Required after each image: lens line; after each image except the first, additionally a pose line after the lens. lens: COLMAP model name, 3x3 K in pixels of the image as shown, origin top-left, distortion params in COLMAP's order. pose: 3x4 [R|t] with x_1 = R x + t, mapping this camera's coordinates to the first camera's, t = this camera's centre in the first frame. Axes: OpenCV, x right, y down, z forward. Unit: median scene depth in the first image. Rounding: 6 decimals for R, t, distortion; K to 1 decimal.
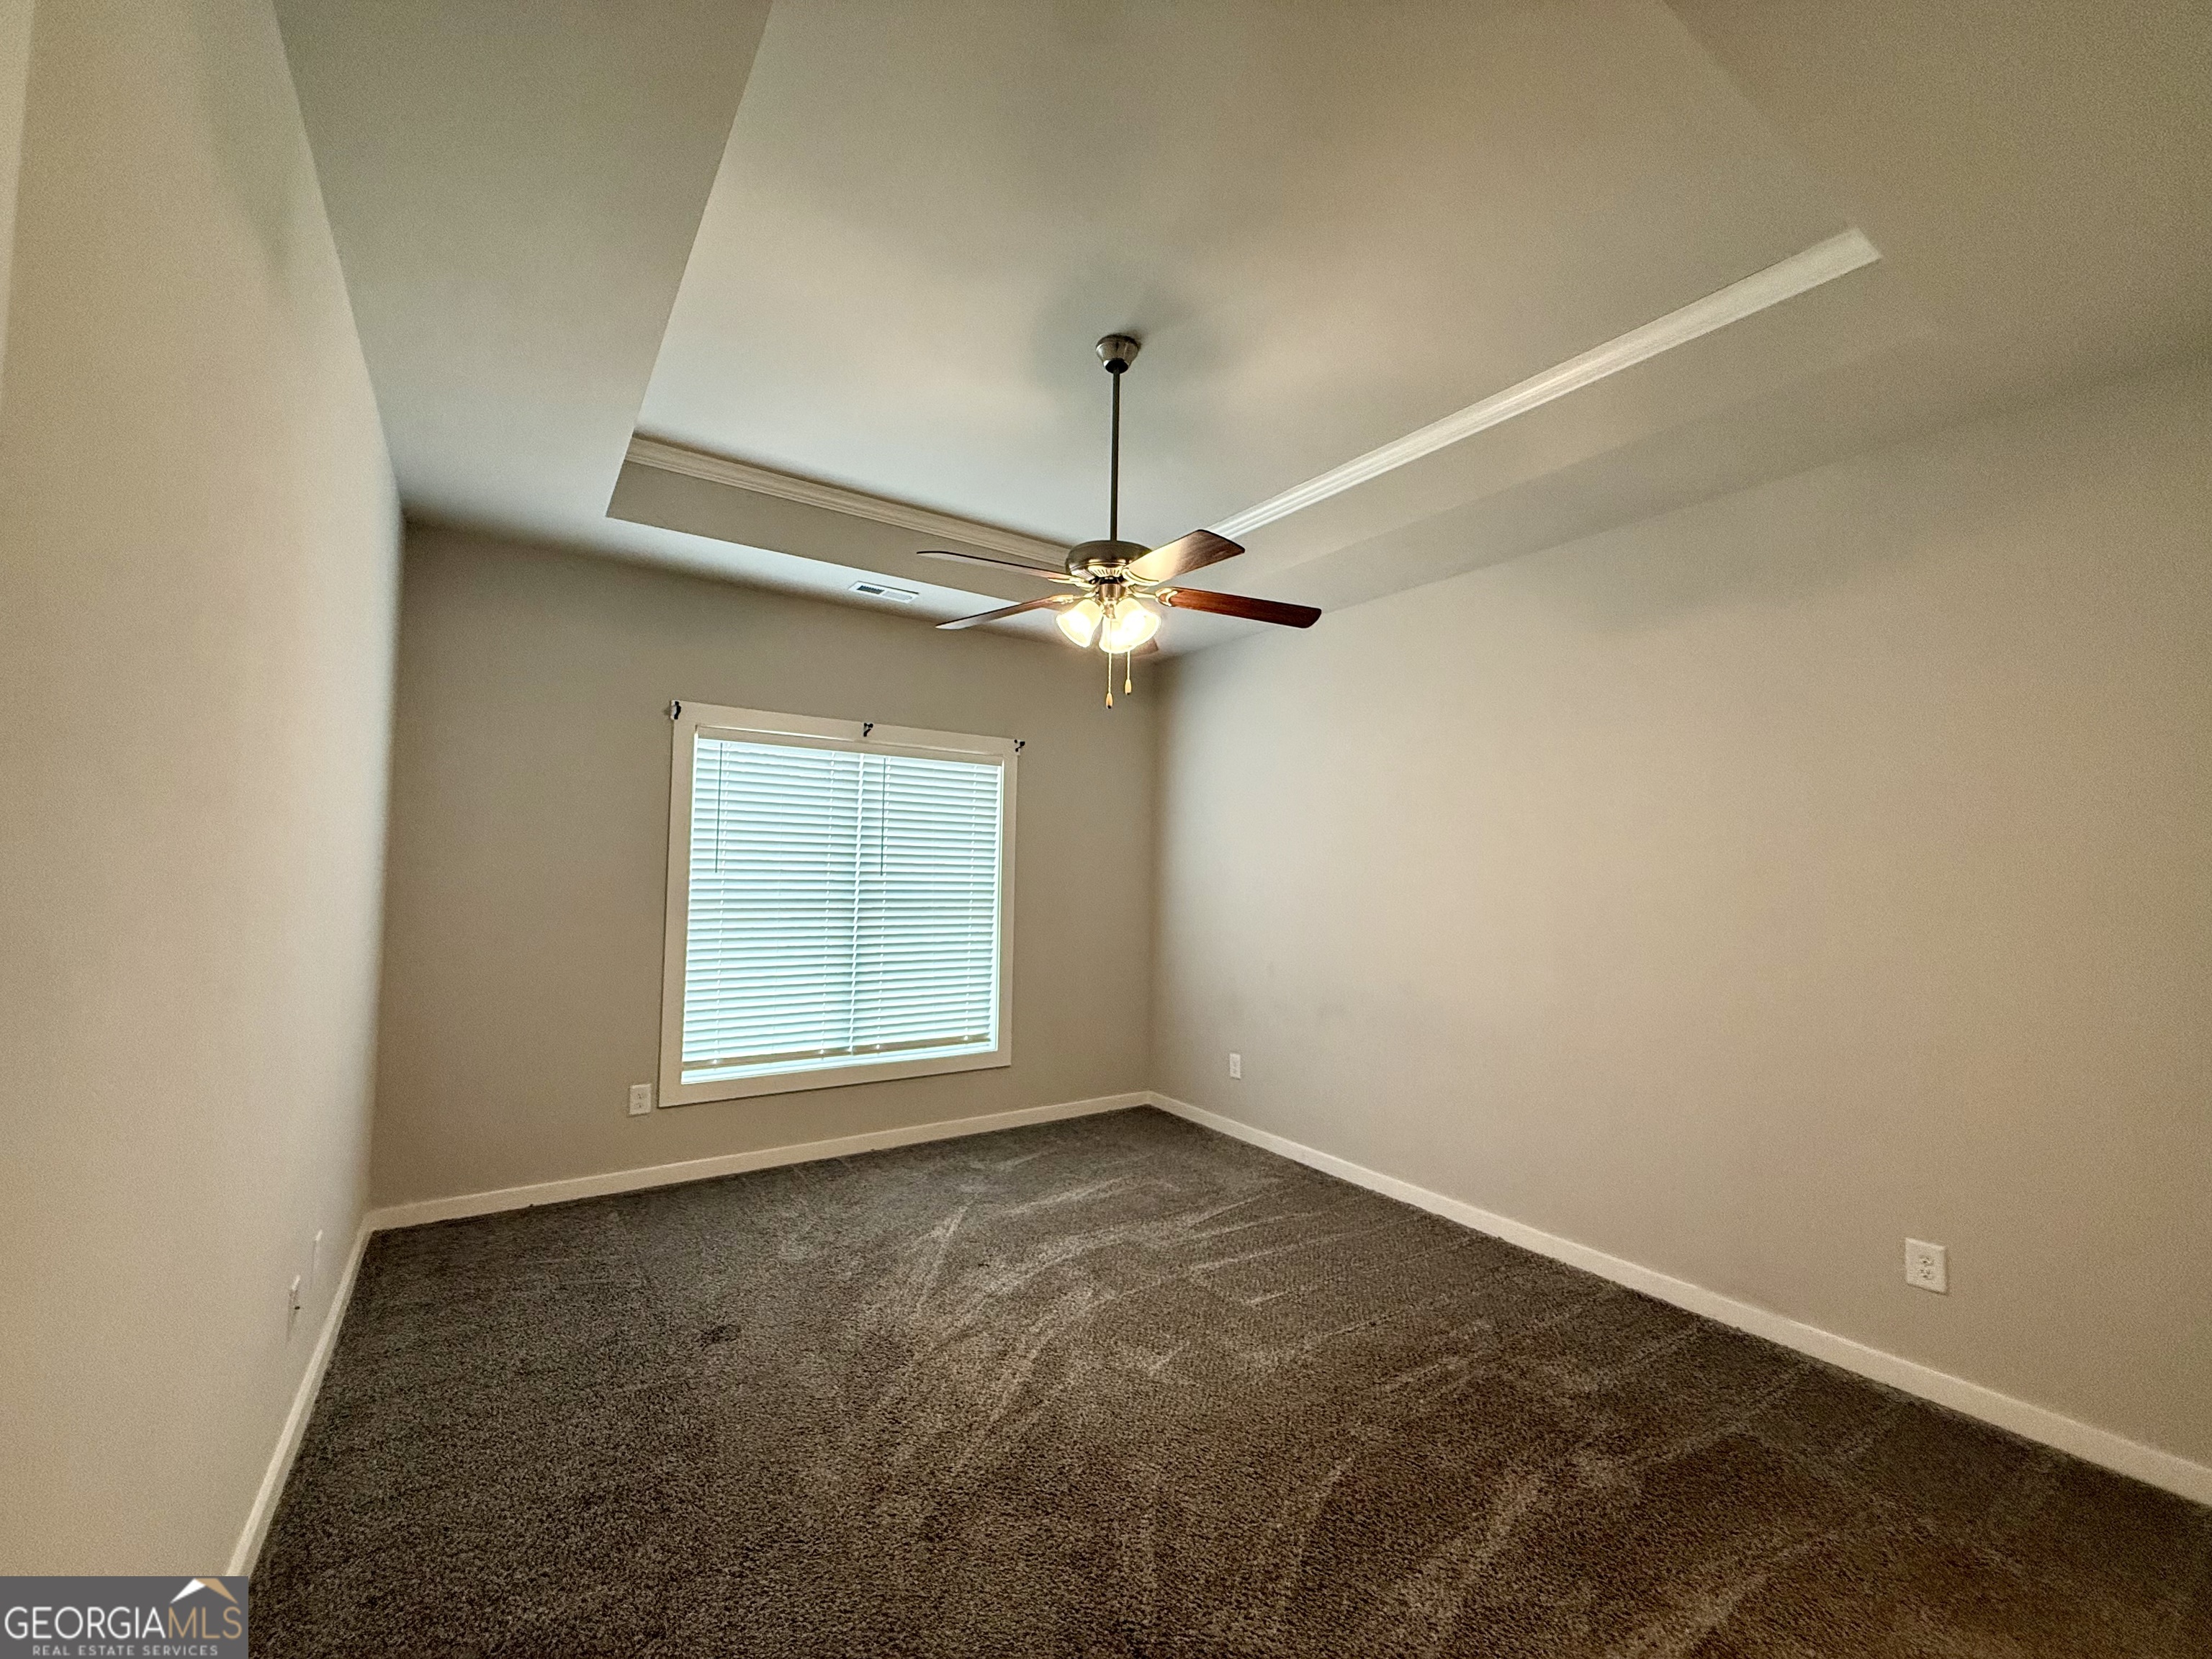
lens RADIAL K [[885.4, 0, 1113.4], [0, 885.4, 830.0], [0, 0, 1]] dist [-0.002225, 0.001304]
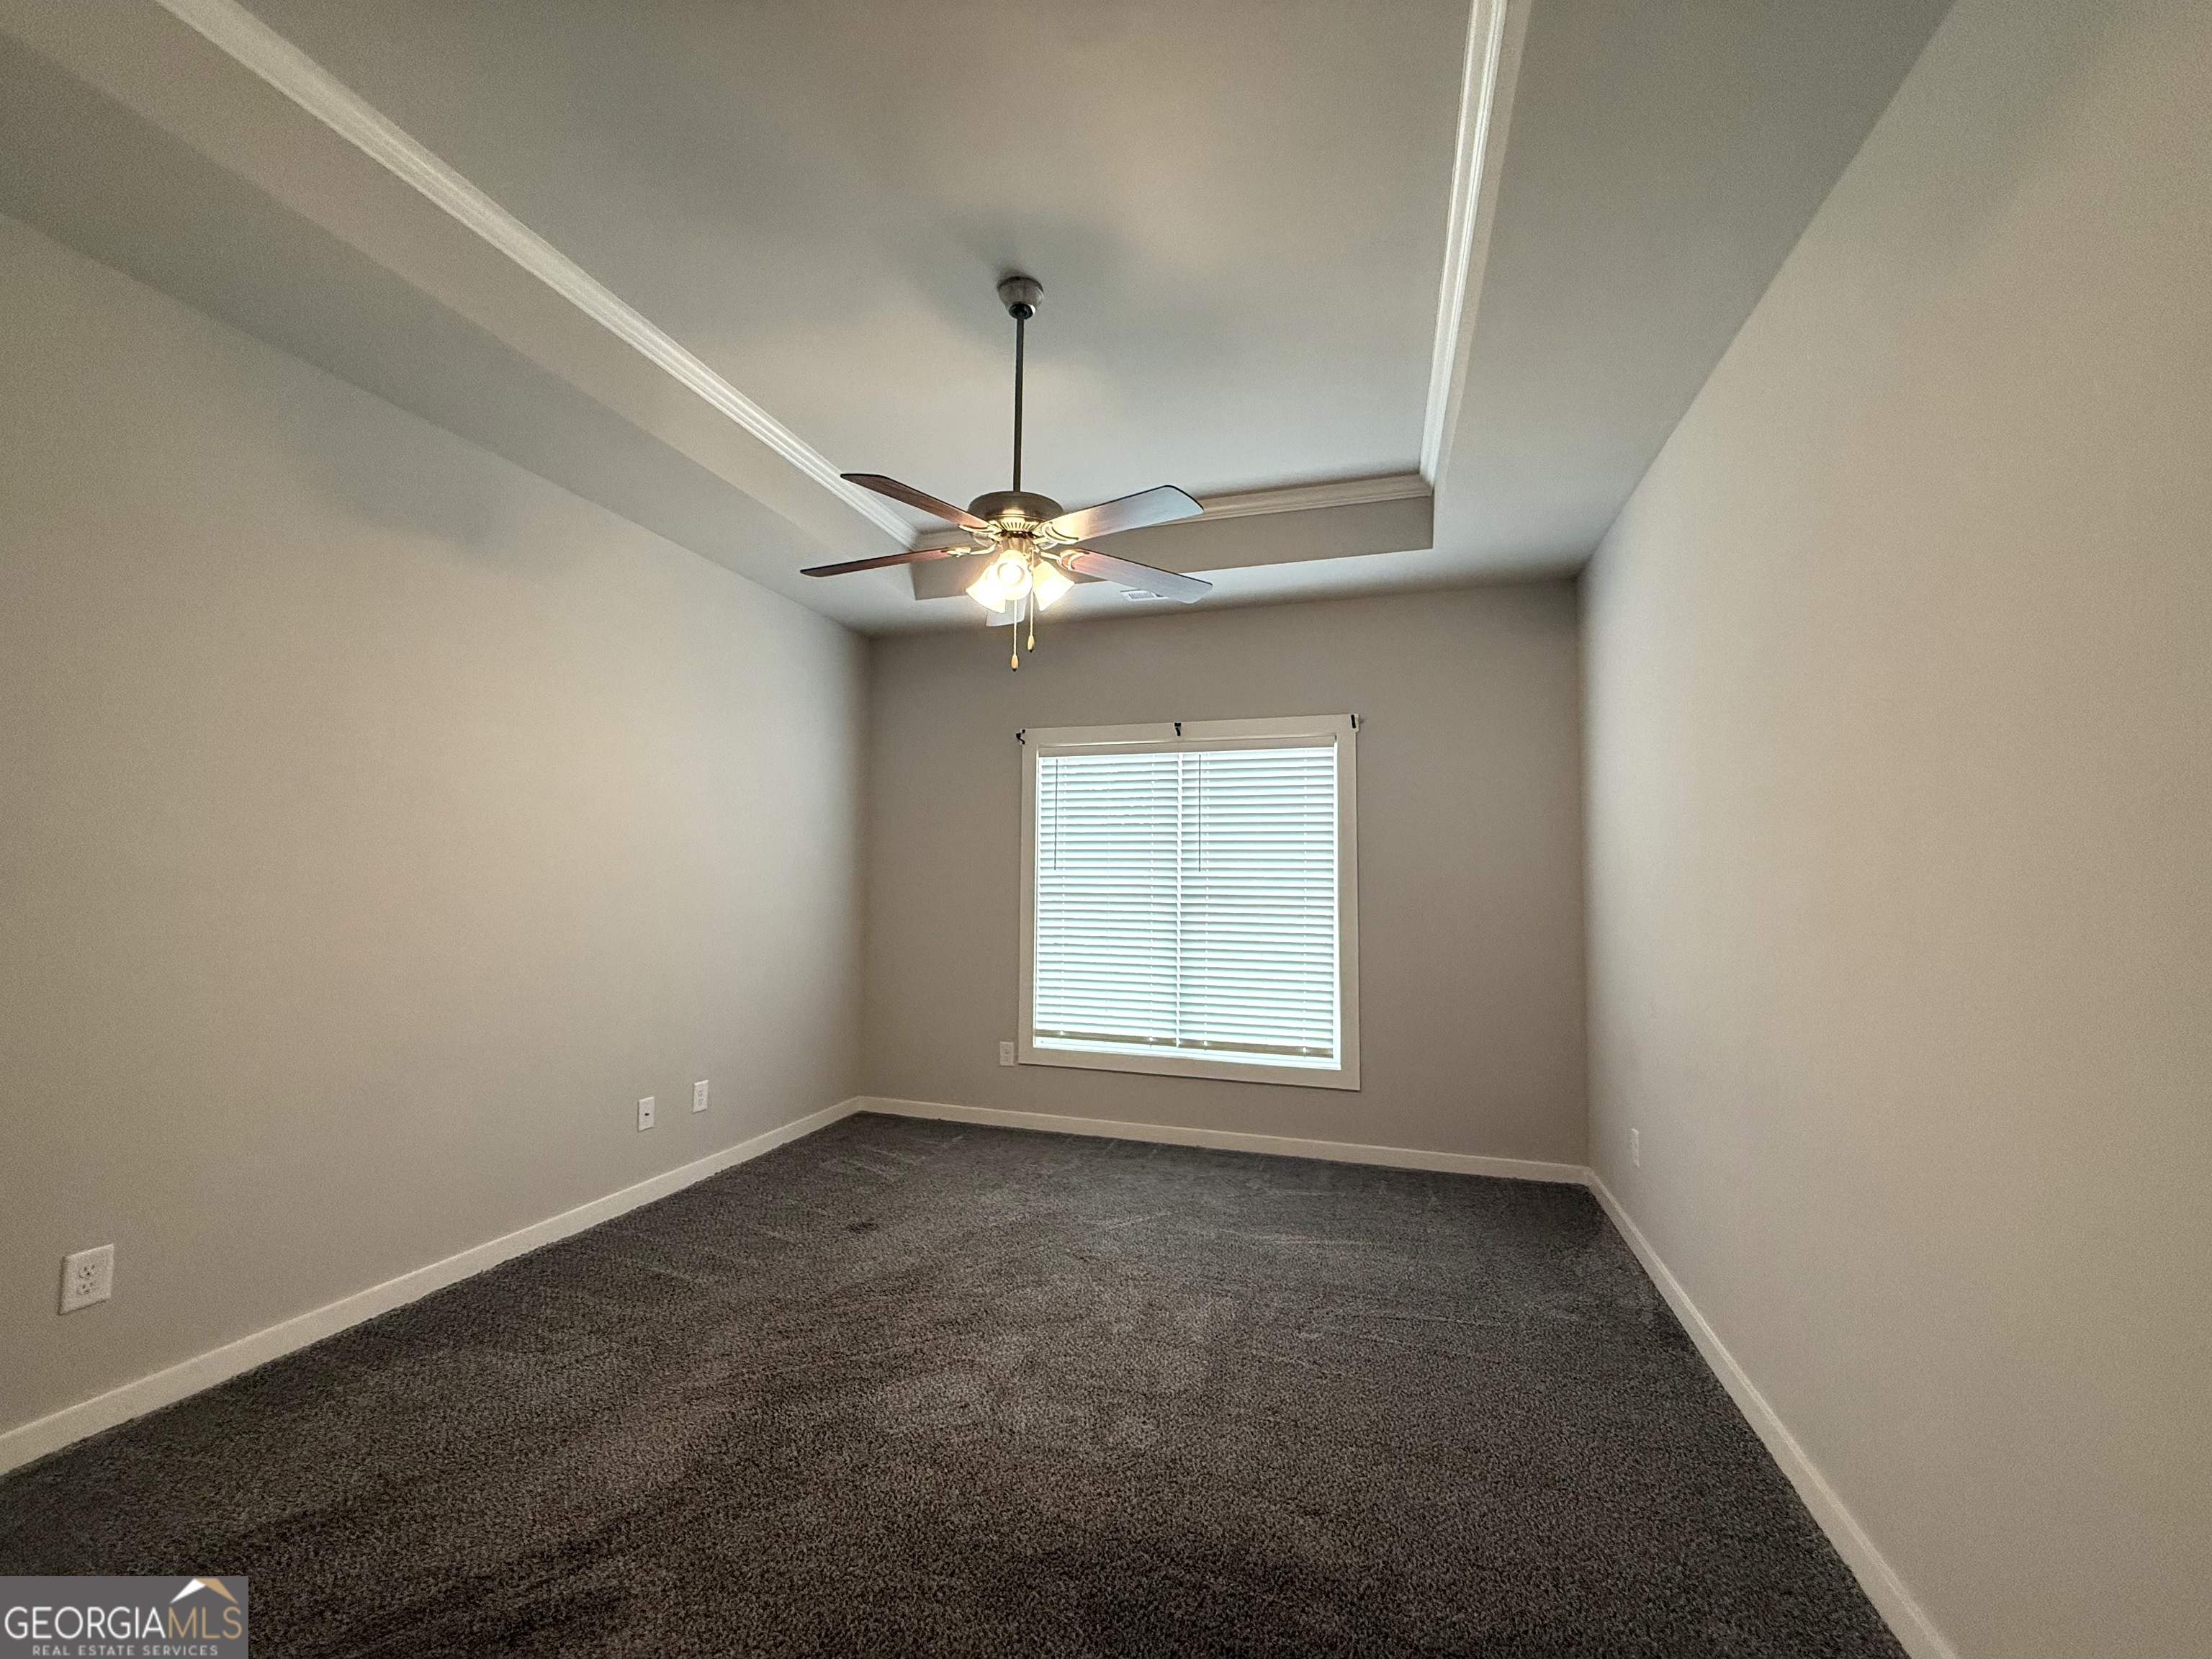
lens RADIAL K [[885.4, 0, 1081.9], [0, 885.4, 827.9], [0, 0, 1]] dist [-0.002225, 0.001304]
pose [[0.612395, -0.061603, -0.788148, 0.457680], [0.038456, 0.998100, -0.048133, 0.046315], [0.789616, -0.000832, 0.613601, 0.285211]]
